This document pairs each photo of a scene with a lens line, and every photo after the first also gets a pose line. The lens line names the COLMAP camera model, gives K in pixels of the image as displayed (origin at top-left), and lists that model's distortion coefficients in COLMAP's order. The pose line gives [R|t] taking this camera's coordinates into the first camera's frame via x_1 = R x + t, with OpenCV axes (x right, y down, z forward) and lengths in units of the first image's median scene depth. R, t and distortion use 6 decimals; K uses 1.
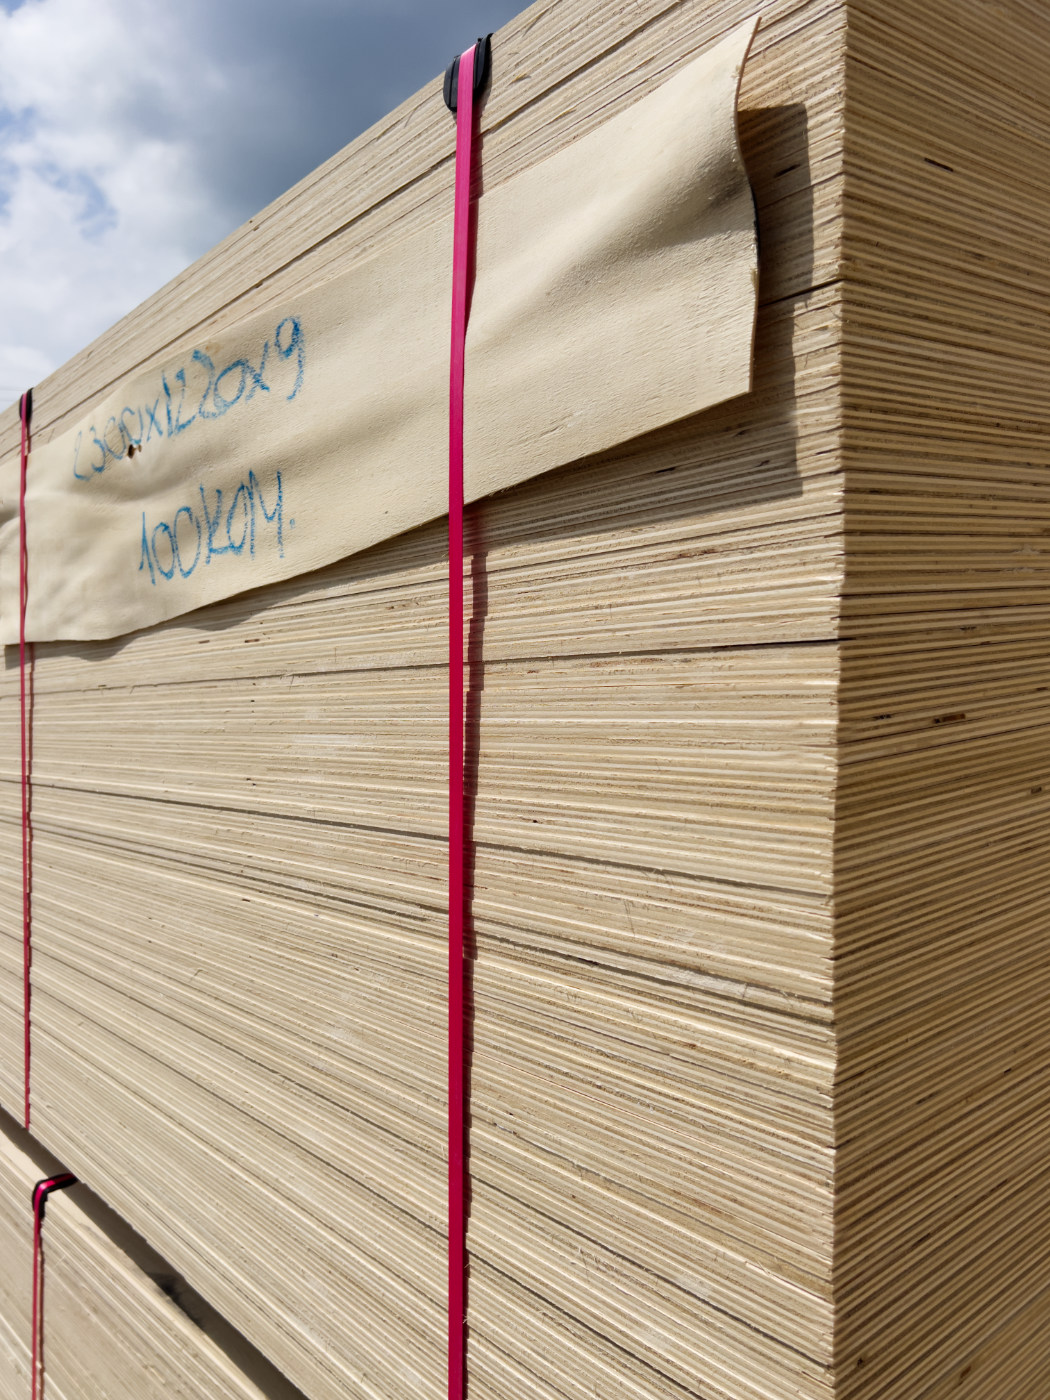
lens RADIAL K [[1076.5, 0, 516.4], [0, 1076.5, 709.9], [0, 0, 1]] dist [0.056633, -0.057246]
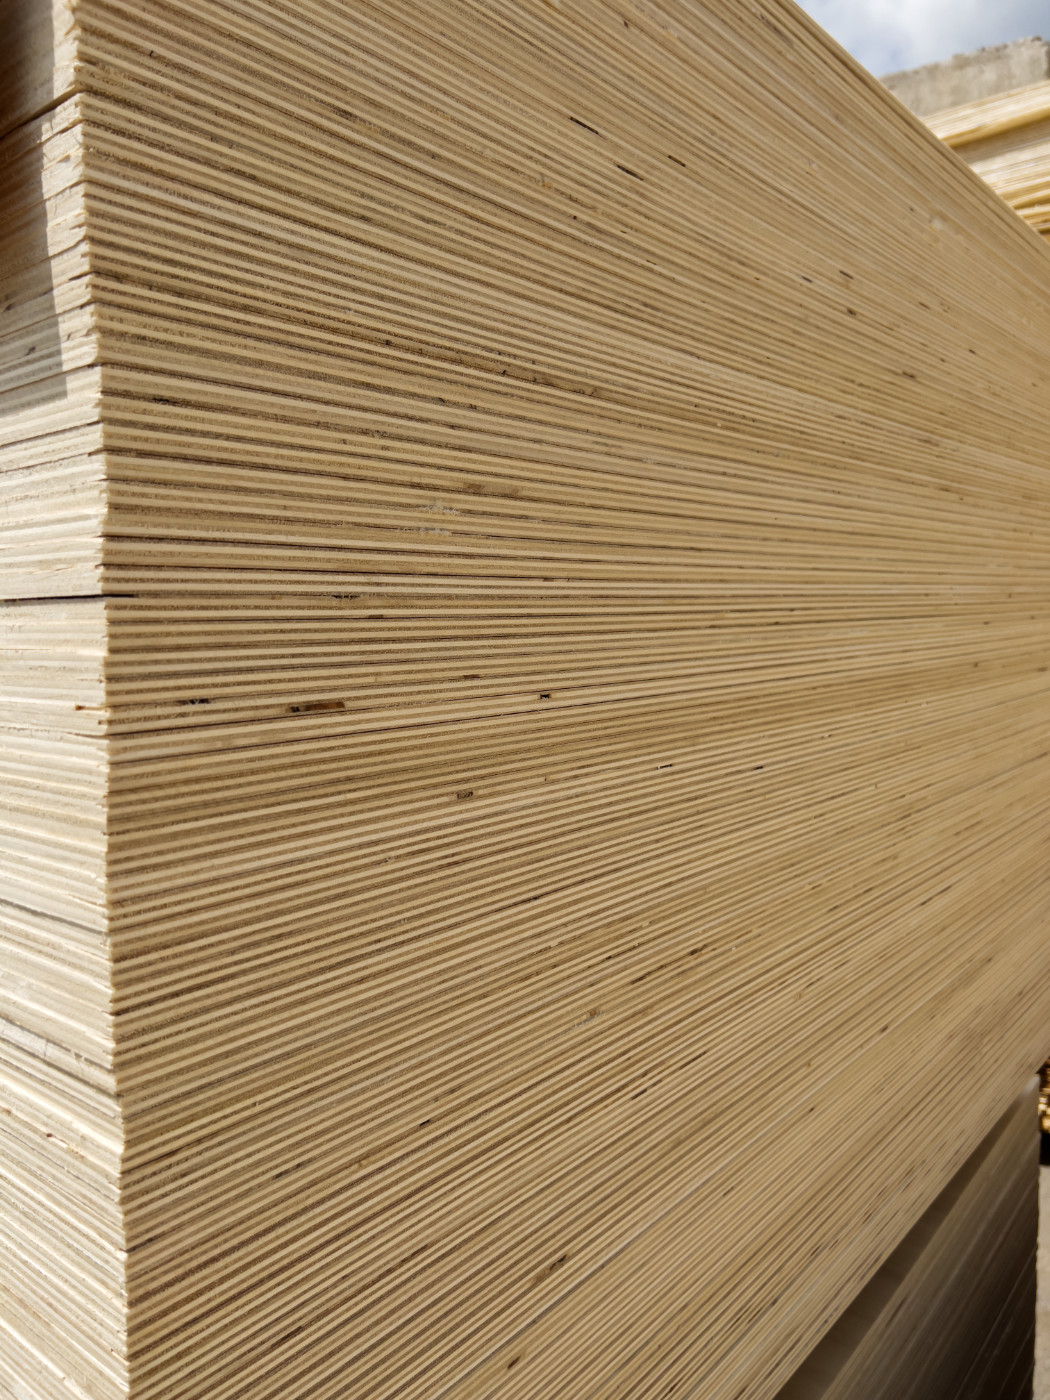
lens RADIAL K [[1076.5, 0, 452.5], [0, 1076.5, 718.9], [0, 0, 1]] dist [0.056633, -0.057246]
pose [[0.984654, 0.037799, 0.170373, 0.375720], [-0.043071, 0.998698, 0.027352, -0.009824], [-0.169117, -0.034270, 0.985000, 0.203818]]
